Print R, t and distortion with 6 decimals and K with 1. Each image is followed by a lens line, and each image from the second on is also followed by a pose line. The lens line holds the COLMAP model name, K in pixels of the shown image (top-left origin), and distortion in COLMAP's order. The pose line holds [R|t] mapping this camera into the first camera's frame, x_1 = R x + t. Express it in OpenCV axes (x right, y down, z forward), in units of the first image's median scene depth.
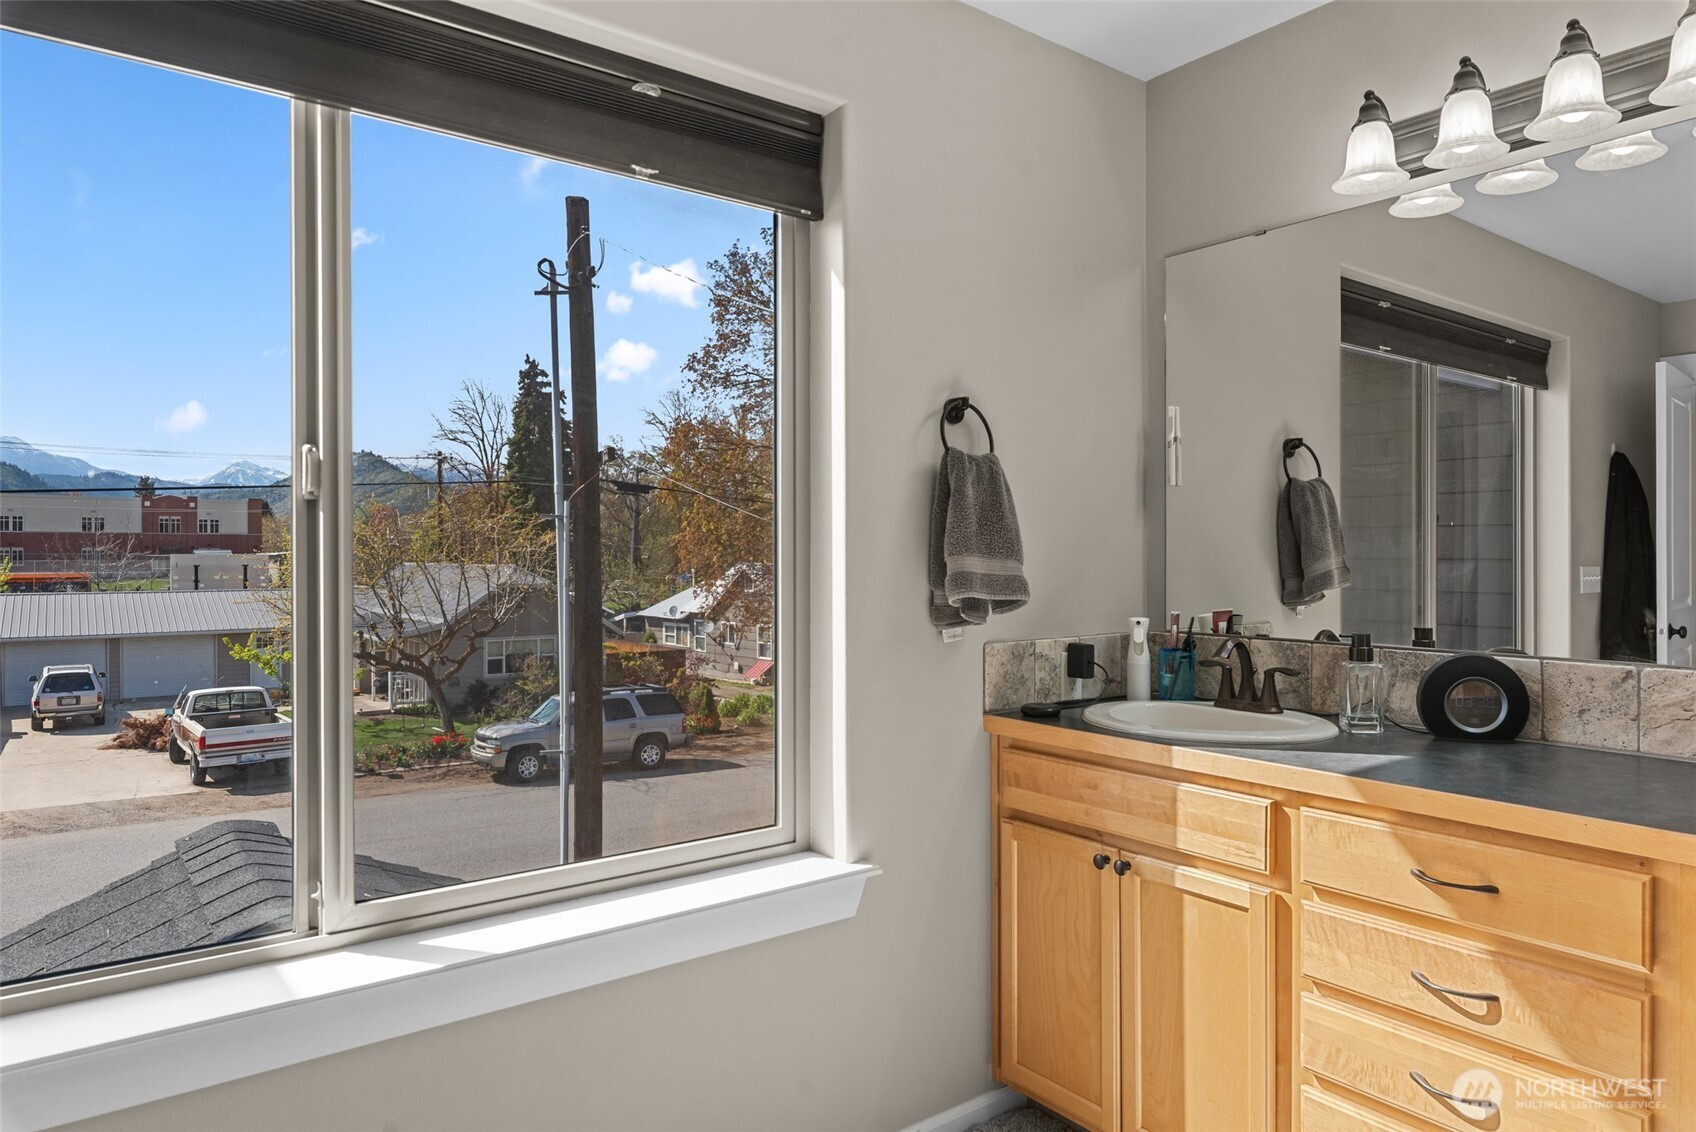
lens RADIAL K [[1071.7, 0, 859.4], [0, 1071.7, 555.1], [0, 0, 1]] dist [-0.001349, 0.001681]
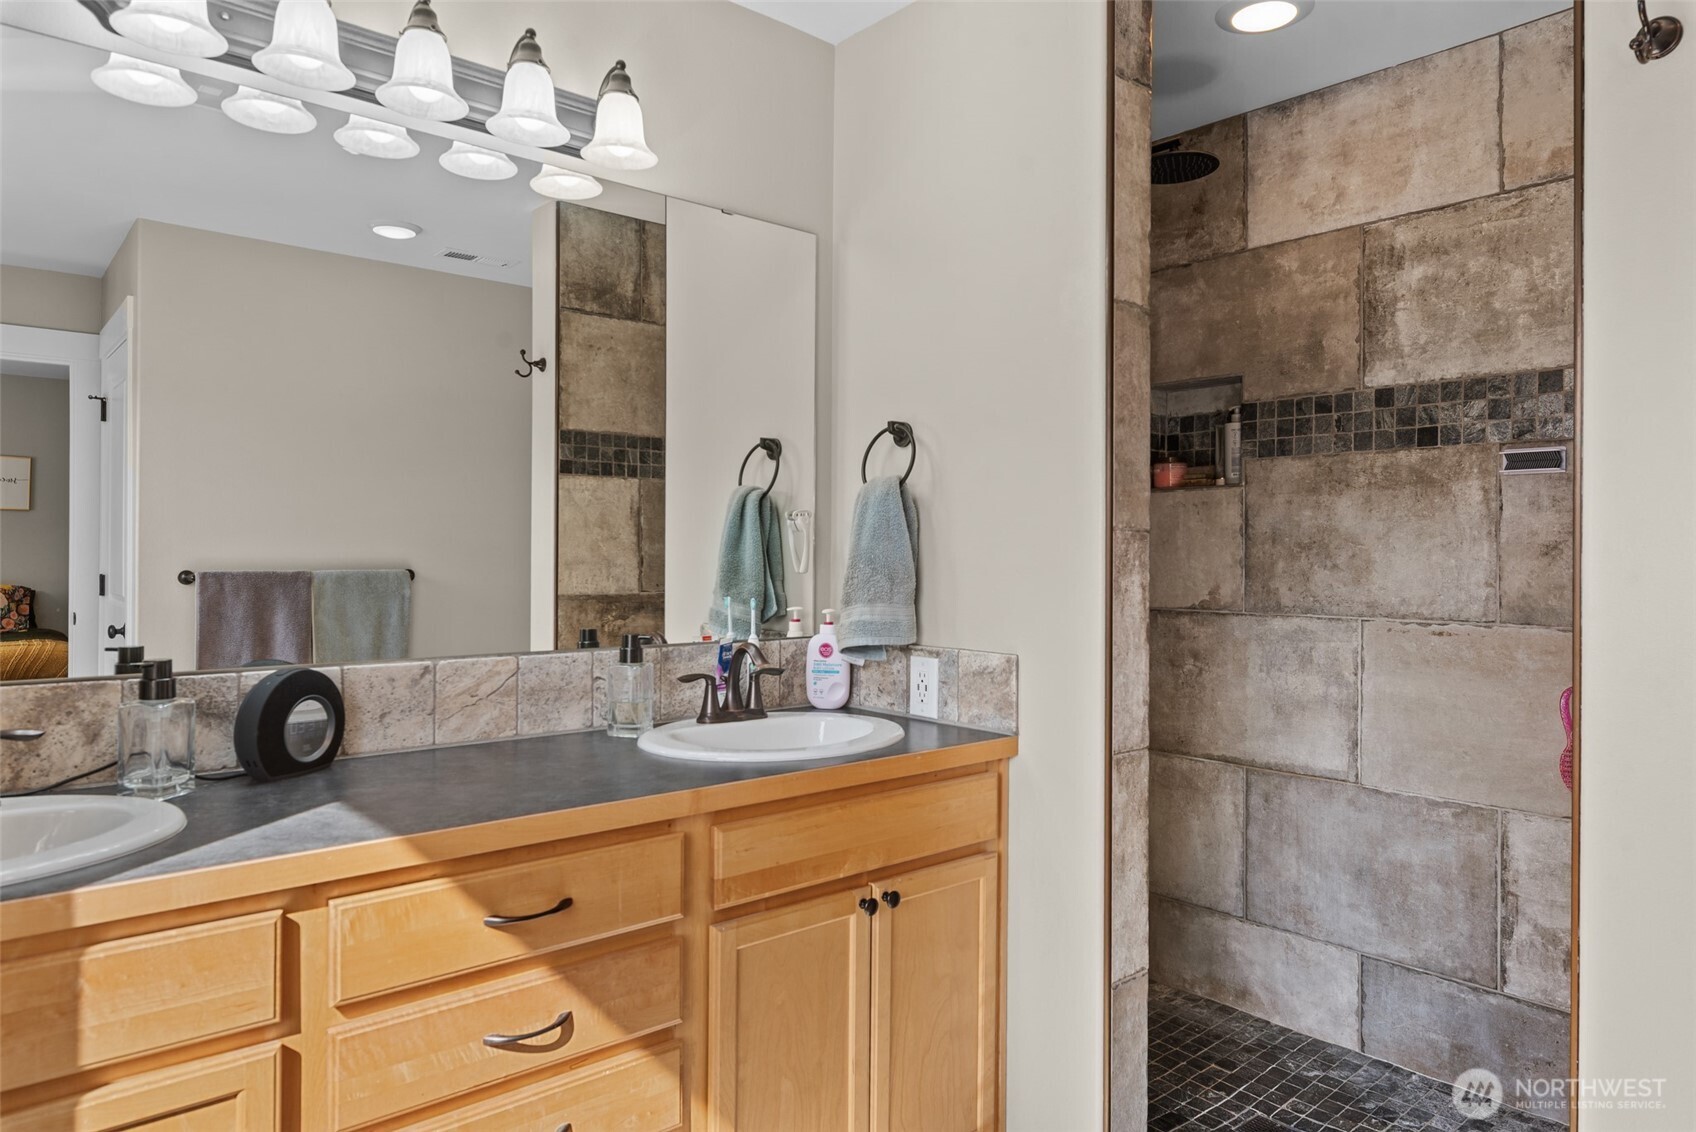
lens RADIAL K [[1071.7, 0, 859.4], [0, 1071.7, 555.1], [0, 0, 1]] dist [-0.001349, 0.001681]
pose [[-0.060397, -0.003375, 0.998169, -0.304878], [-0.005314, 0.999981, 0.003059, -0.001171], [-0.998160, -0.005120, -0.060414, 0.652418]]
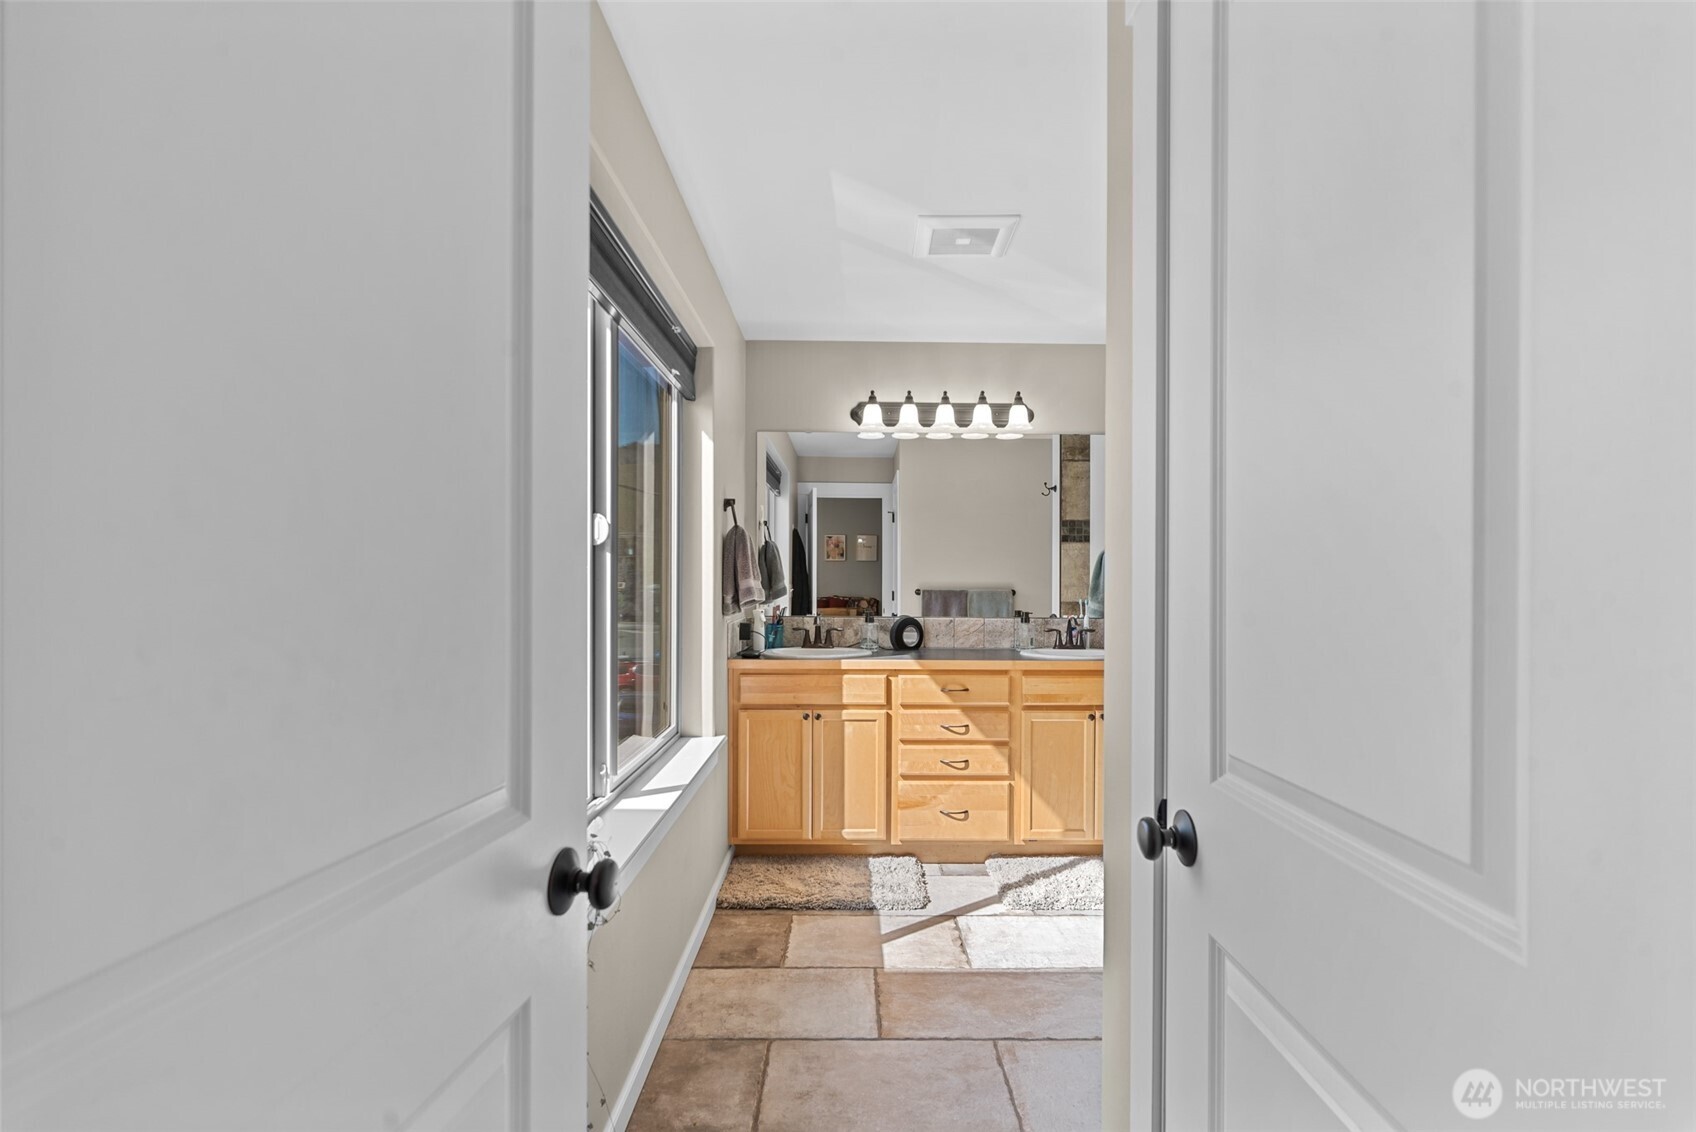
lens RADIAL K [[825.8, 0, 851.4], [0, 825.8, 579.4], [0, 0, 1]] dist [-0.000343, -0.000012]
pose [[0.606375, 0.001548, 0.795177, -1.196188], [-0.004014, 0.999991, 0.001114, -0.001859], [-0.795169, -0.003868, 0.606376, -0.127649]]
